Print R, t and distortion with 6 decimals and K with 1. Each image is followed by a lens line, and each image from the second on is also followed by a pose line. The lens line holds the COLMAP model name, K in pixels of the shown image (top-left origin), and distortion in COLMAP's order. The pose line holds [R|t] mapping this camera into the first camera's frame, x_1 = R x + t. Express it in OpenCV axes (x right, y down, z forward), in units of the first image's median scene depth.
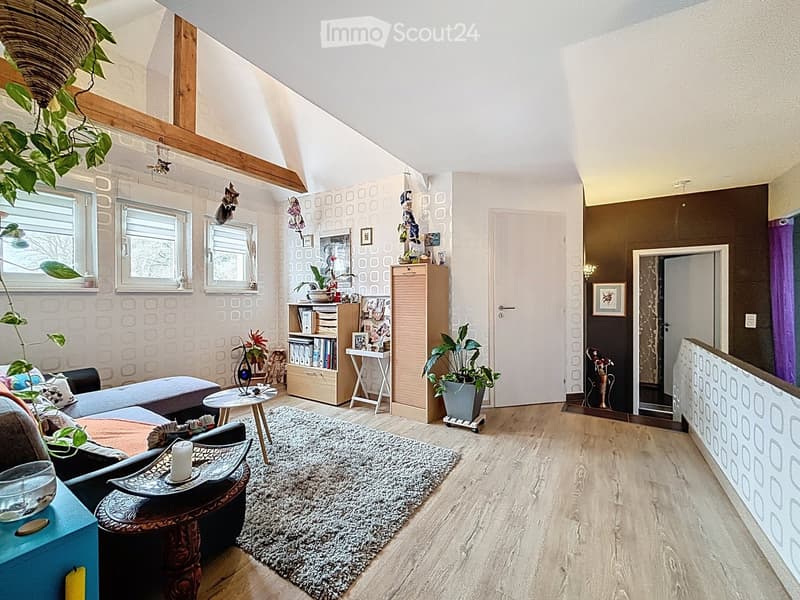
lens RADIAL K [[328.0, 0, 399.3], [0, 328.0, 294.5], [0, 0, 1]] dist [0.001403, 0.000119]
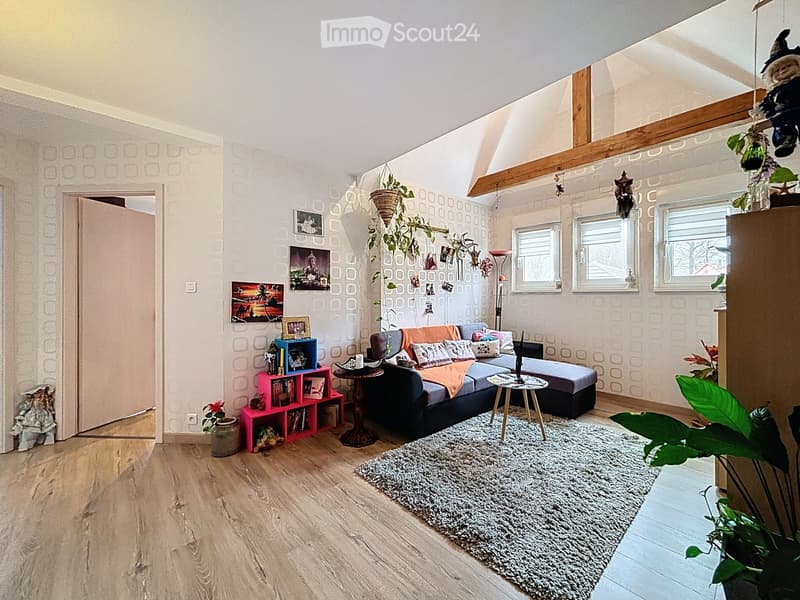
lens RADIAL K [[328.0, 0, 399.3], [0, 328.0, 294.5], [0, 0, 1]] dist [0.001403, 0.000119]
pose [[-0.269639, 0.003801, -0.962954, 0.637107], [0.001488, 0.999993, 0.003531, -0.002393], [0.962960, -0.000481, -0.269643, 0.768157]]
